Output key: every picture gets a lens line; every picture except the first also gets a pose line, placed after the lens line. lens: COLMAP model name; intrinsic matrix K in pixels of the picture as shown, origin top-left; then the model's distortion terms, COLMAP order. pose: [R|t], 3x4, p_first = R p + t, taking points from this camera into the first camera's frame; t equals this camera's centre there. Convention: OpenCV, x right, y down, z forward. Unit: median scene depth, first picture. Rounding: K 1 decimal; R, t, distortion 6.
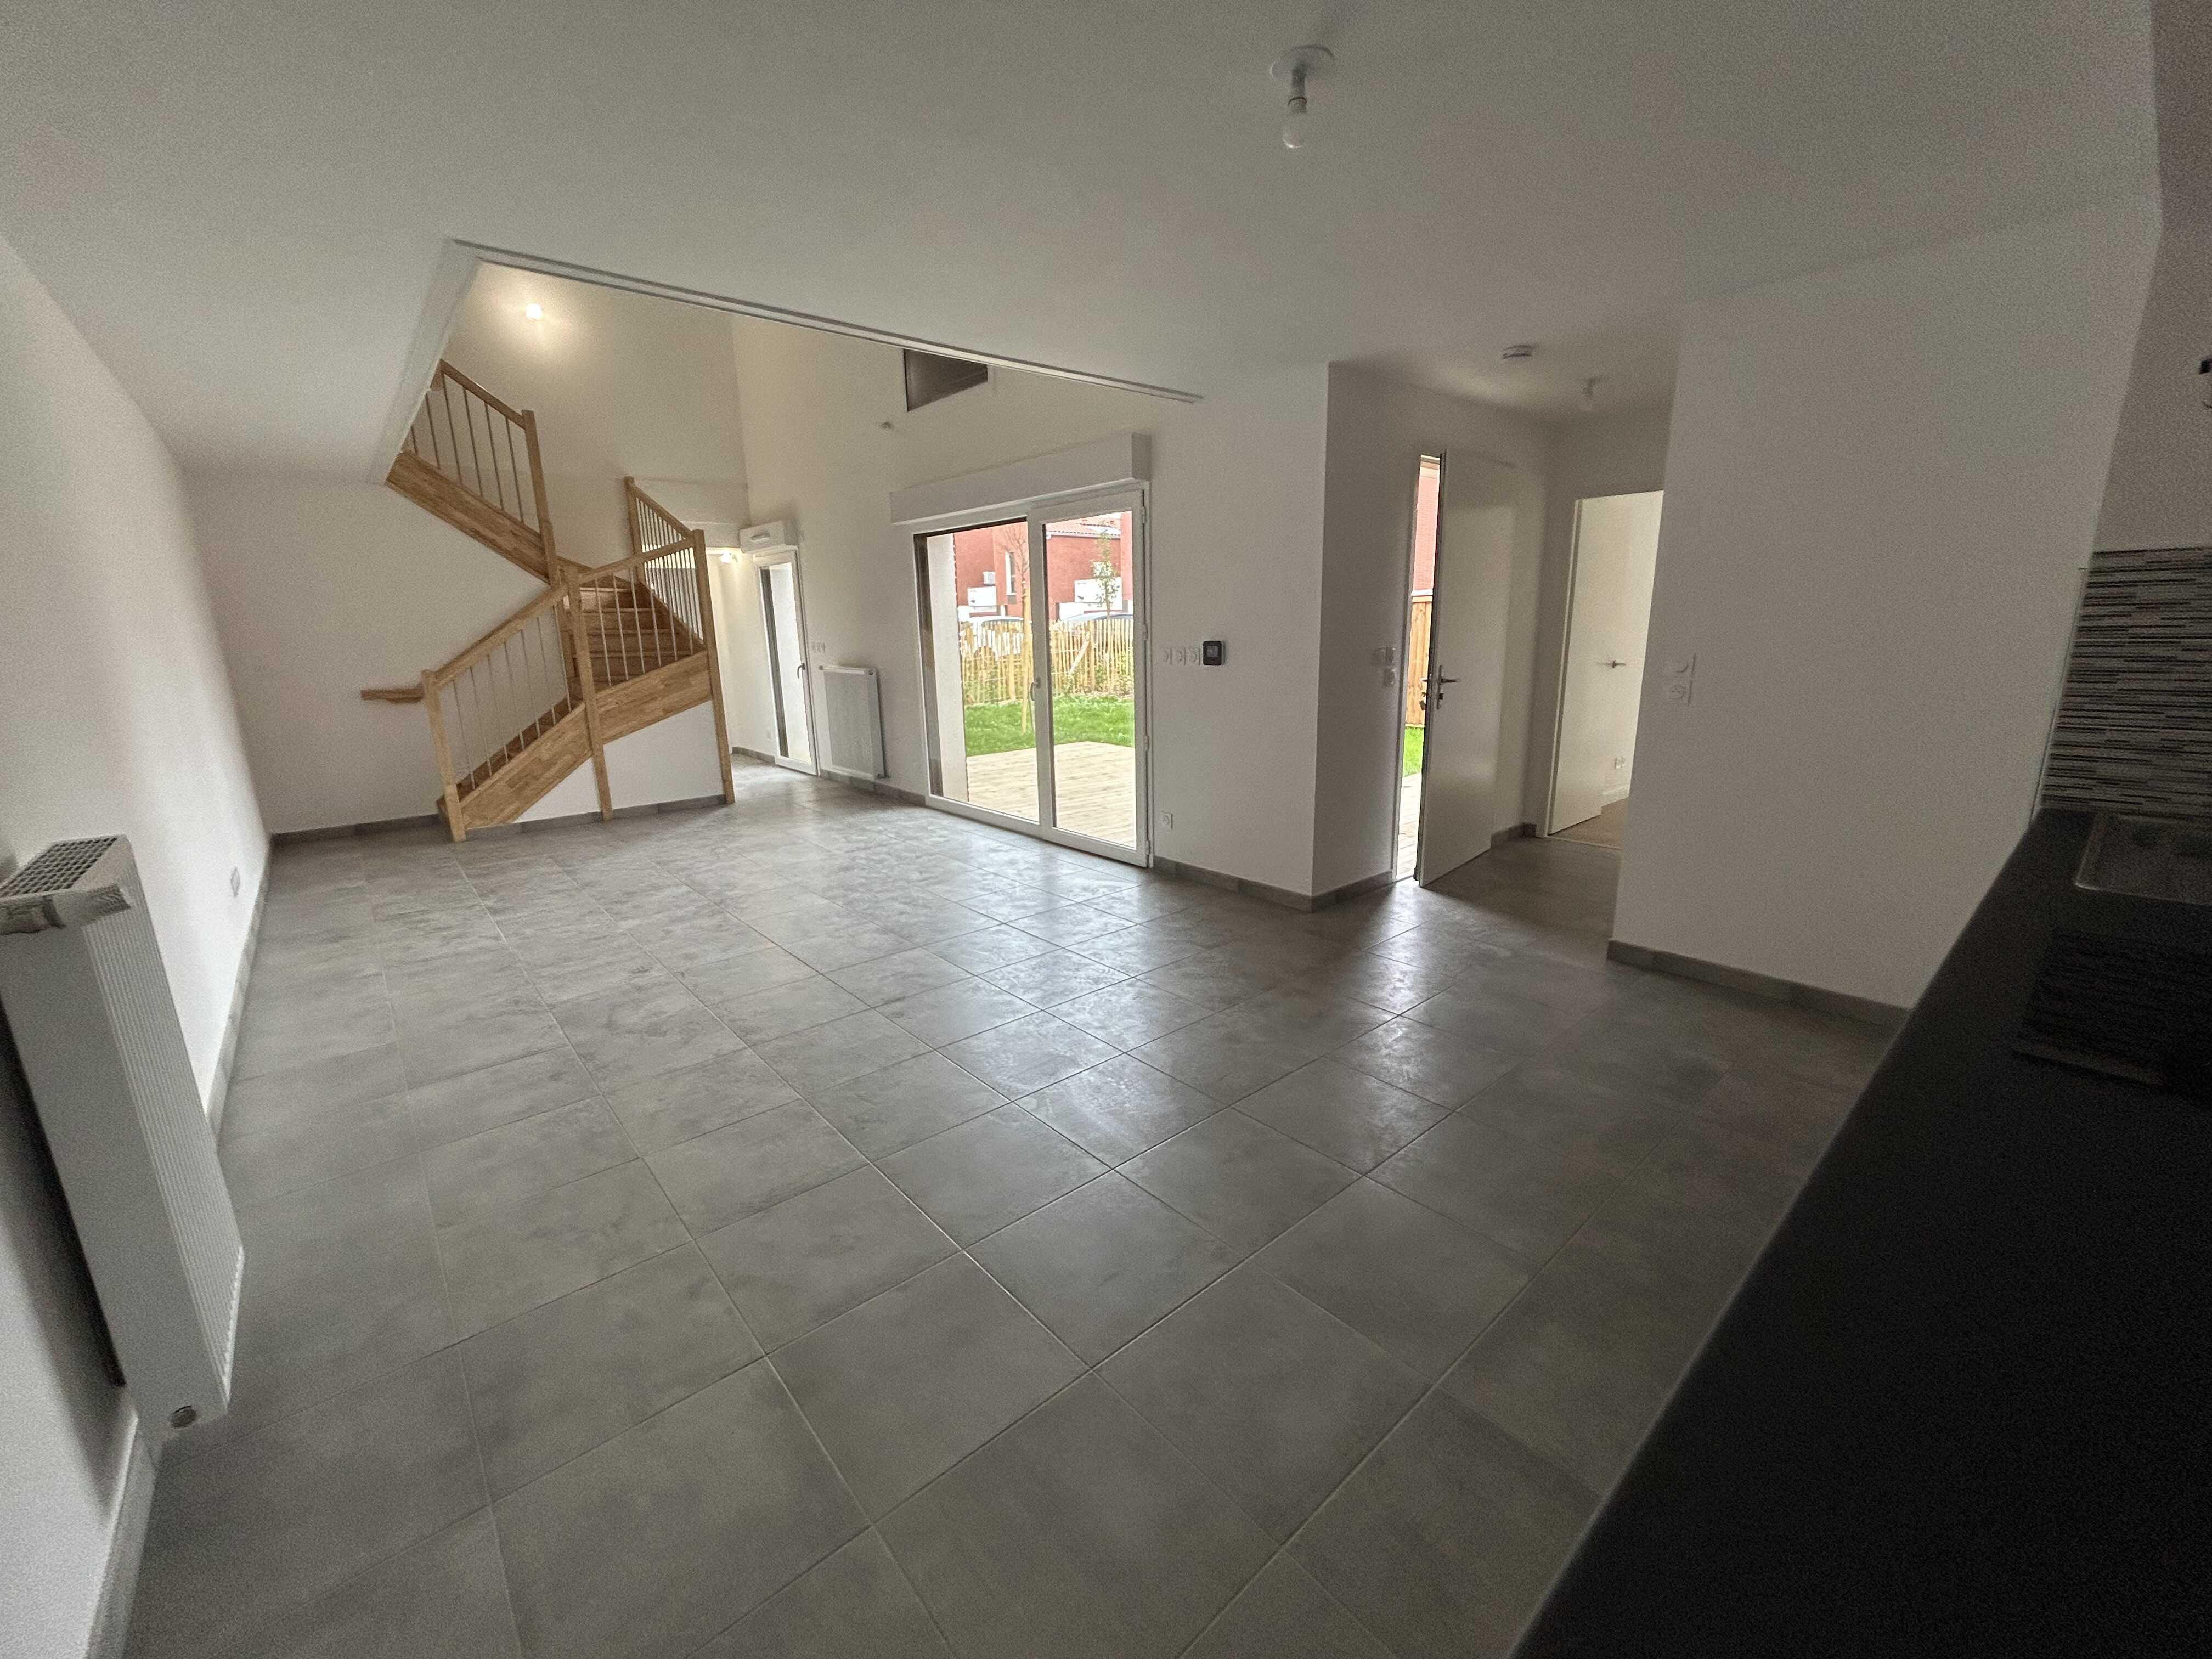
lens RADIAL K [[899.6, 0, 1106.0], [0, 899.6, 829.5], [0, 0, 1]] dist [-0.002958, -0.000333]
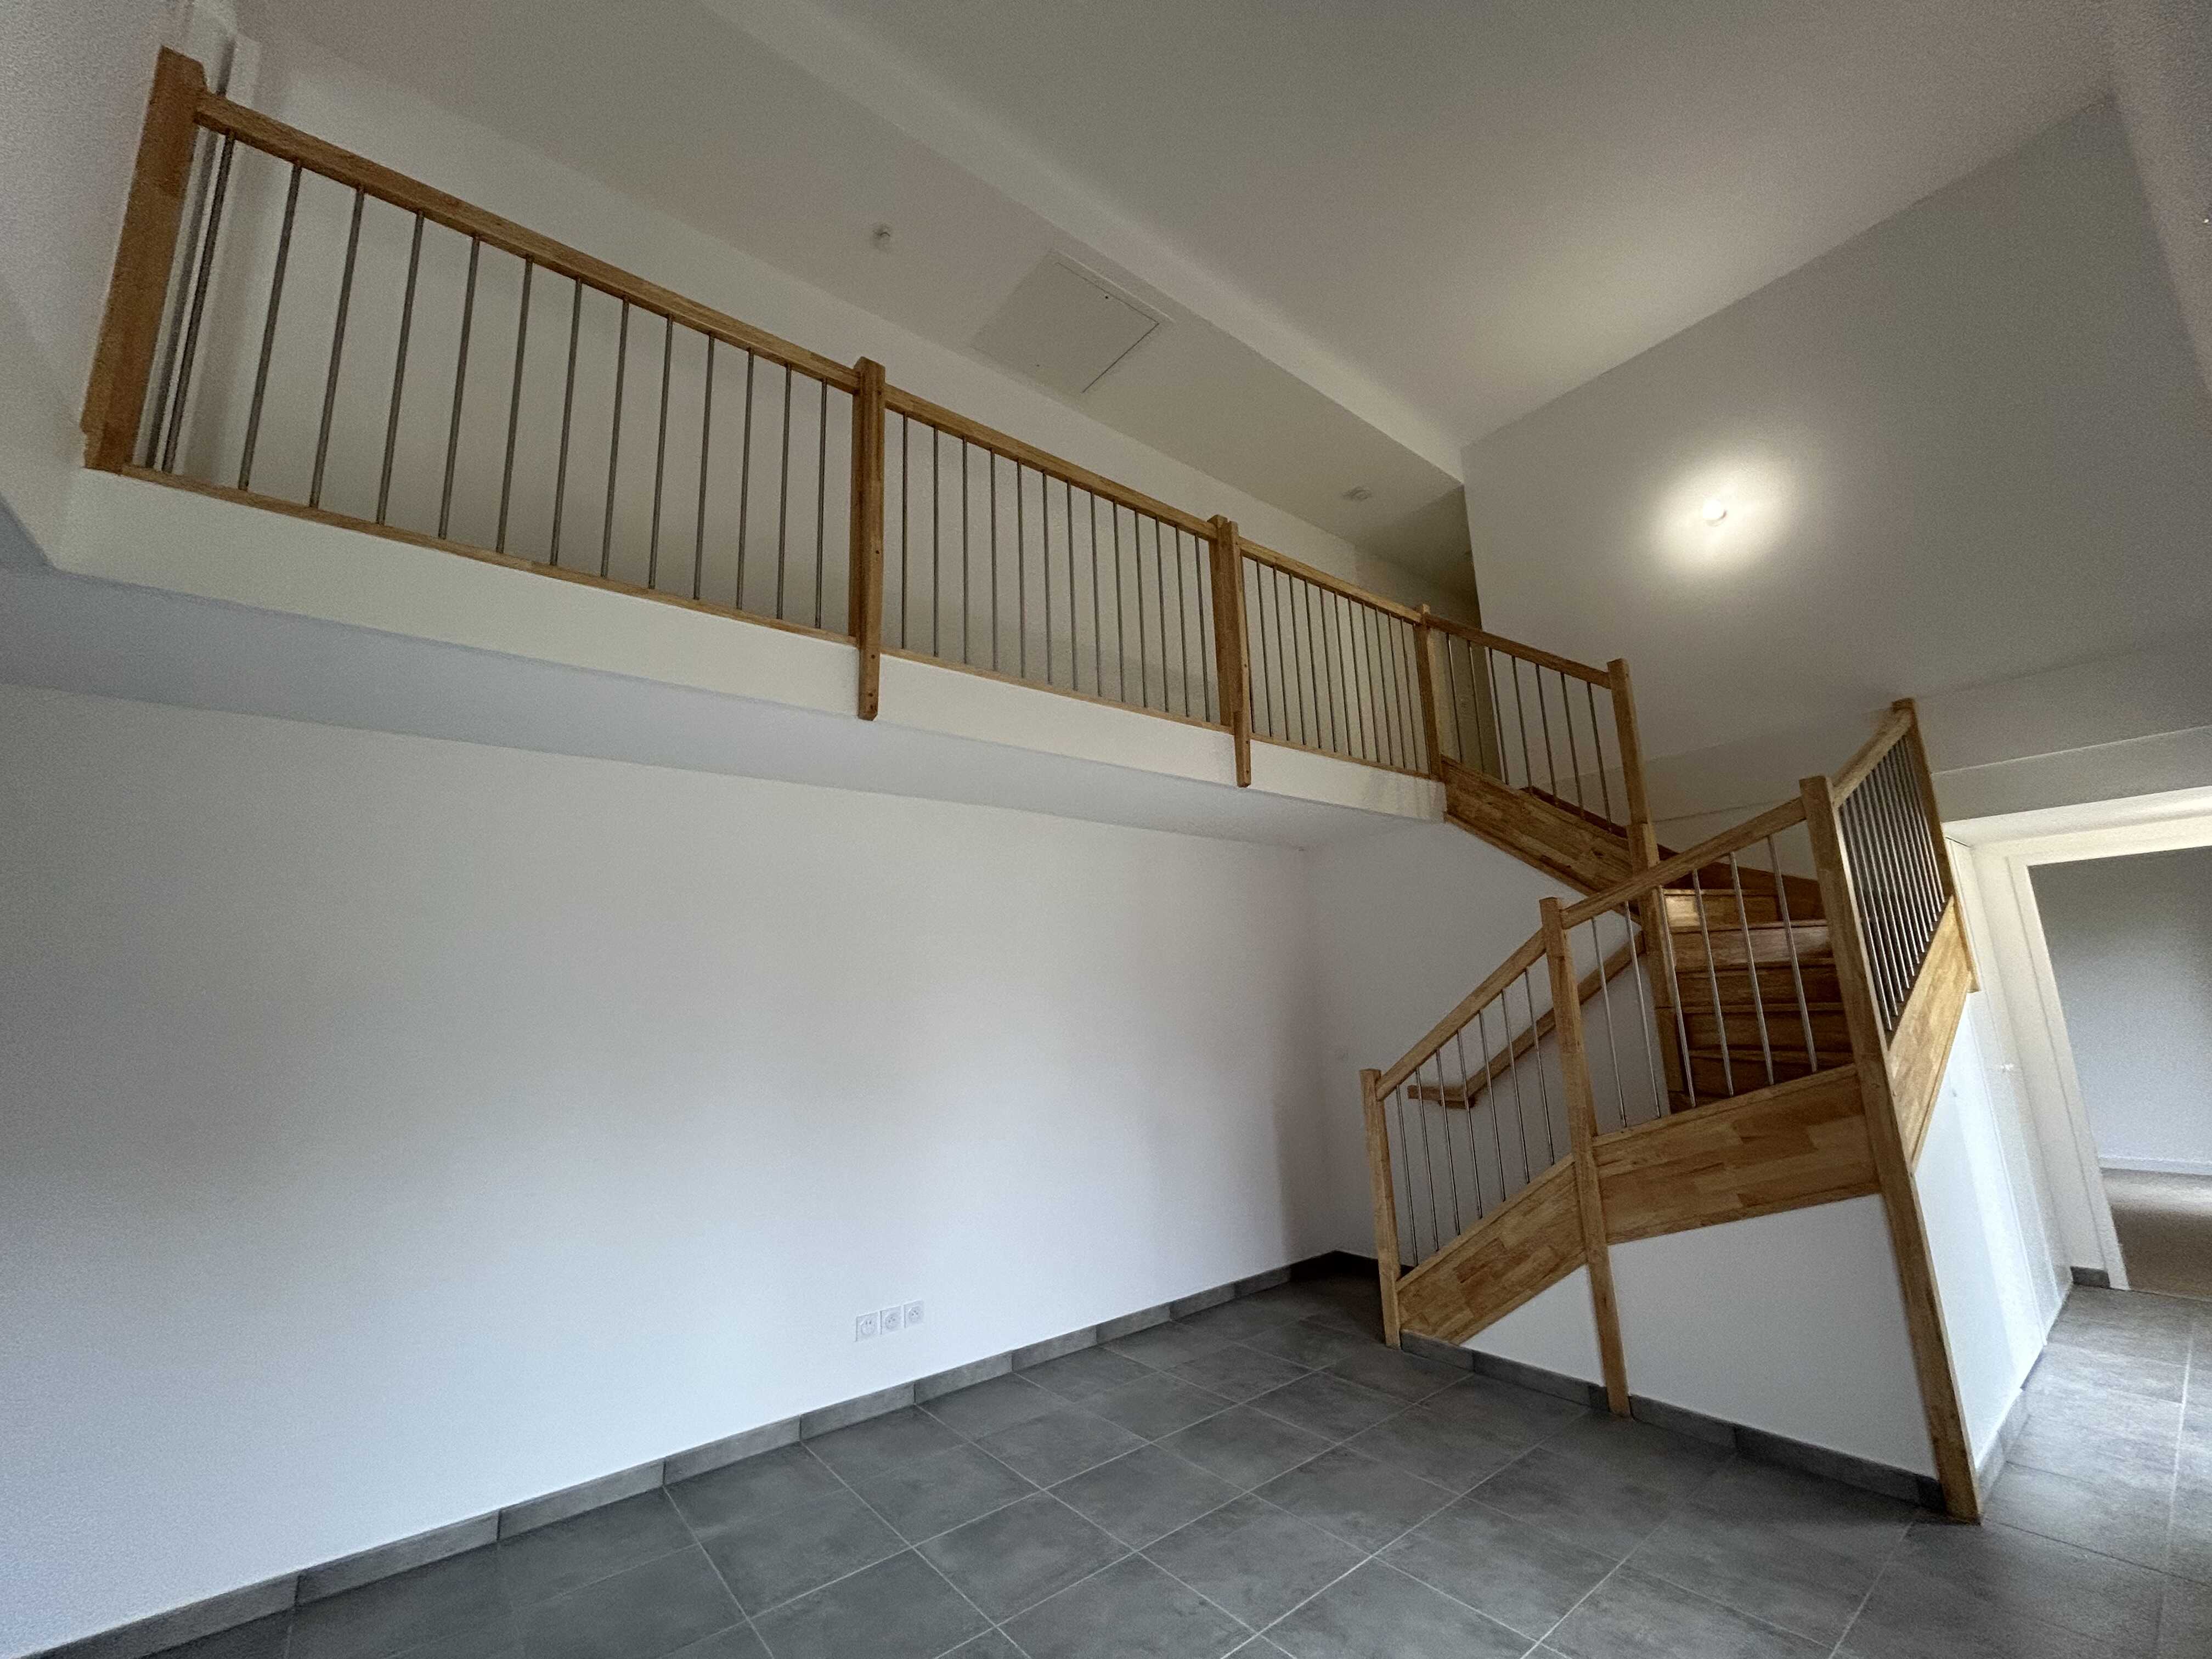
lens RADIAL K [[899.6, 0, 1106.0], [0, 899.6, 829.5], [0, 0, 1]] dist [-0.002958, -0.000333]
pose [[-0.037959, -0.173731, -0.984061, -0.026332], [-0.186329, 0.968731, -0.163837, -0.182283], [0.981754, 0.177140, -0.069144, 0.722391]]
